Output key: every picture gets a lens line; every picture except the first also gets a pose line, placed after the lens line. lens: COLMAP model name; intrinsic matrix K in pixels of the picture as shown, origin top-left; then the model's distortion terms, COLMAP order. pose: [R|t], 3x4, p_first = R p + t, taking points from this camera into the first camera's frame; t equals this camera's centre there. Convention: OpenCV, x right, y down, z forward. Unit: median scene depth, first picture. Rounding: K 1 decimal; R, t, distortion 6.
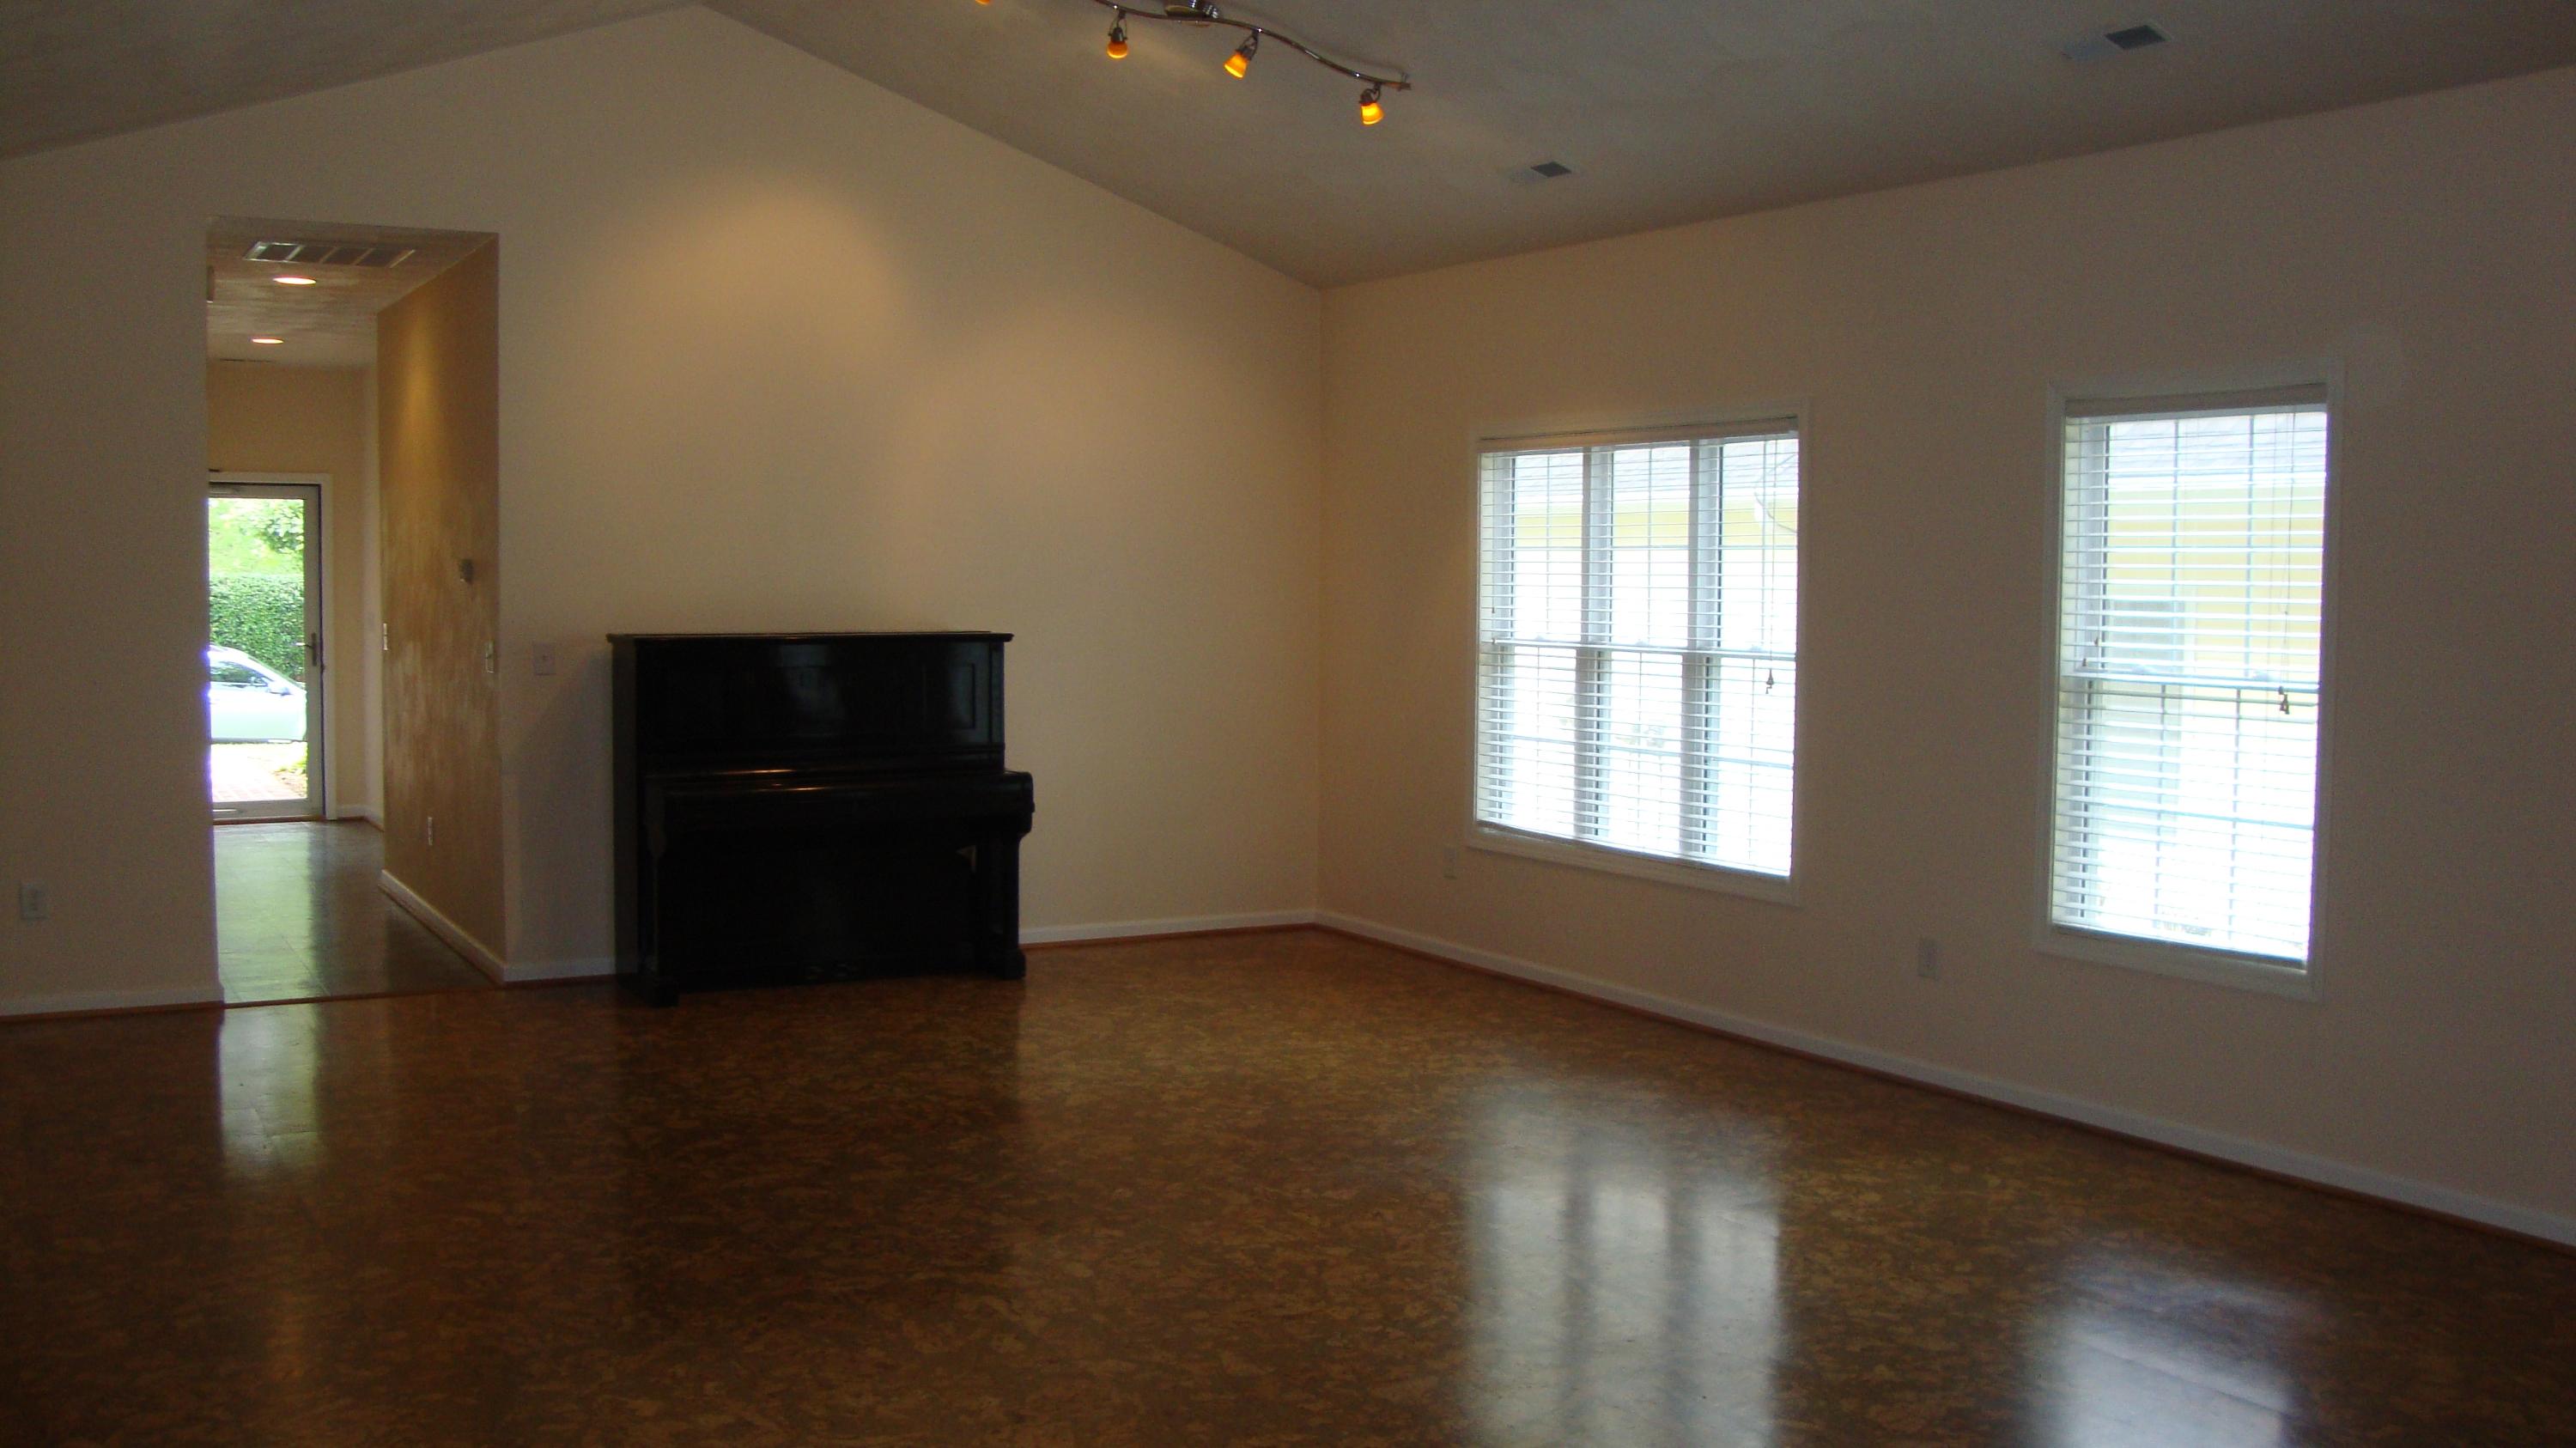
lens RADIAL K [[2326.7, 0, 1287.2], [0, 2326.7, 718.1], [0, 0, 1]] dist [-0.211584, 0.231254]
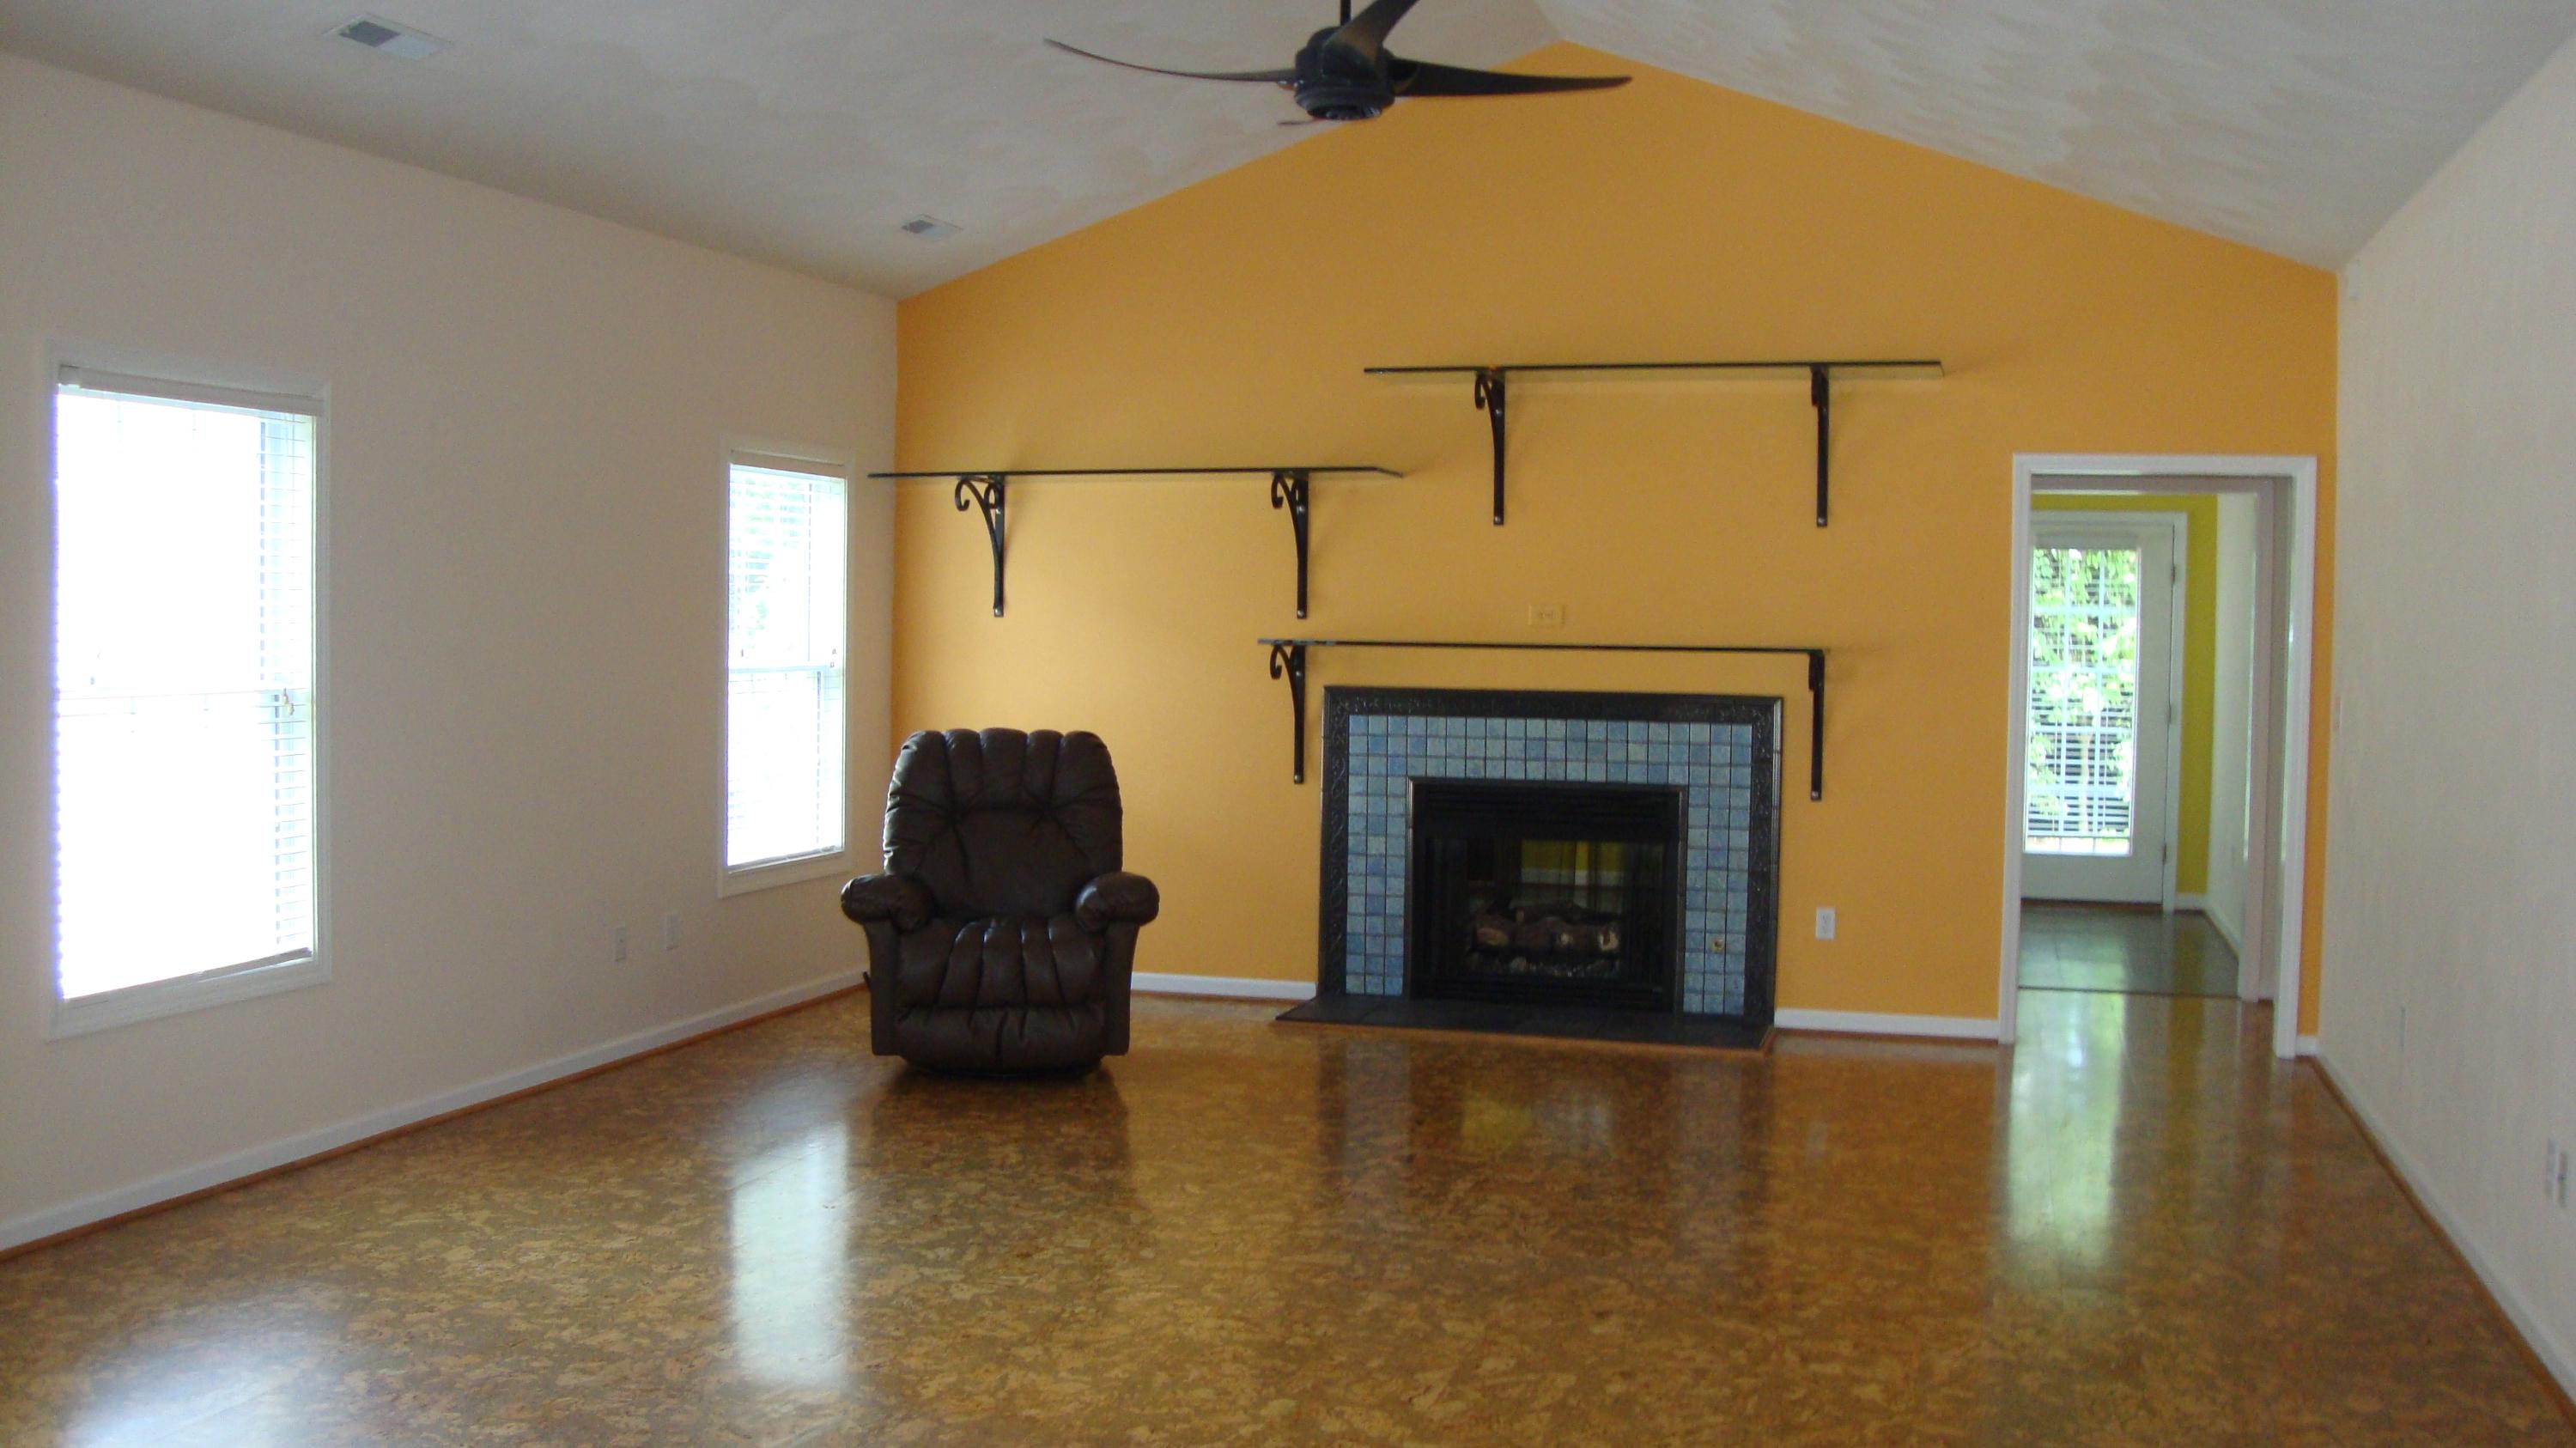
lens RADIAL K [[2326.7, 0, 1287.5], [0, 2326.7, 729.5], [0, 0, 1]] dist [-0.211584, 0.231254]
pose [[-0.677626, -0.055203, 0.733332, -0.757040], [0.024344, 0.994948, 0.097391, -0.103270], [-0.735004, 0.083847, -0.672859, 1.658634]]
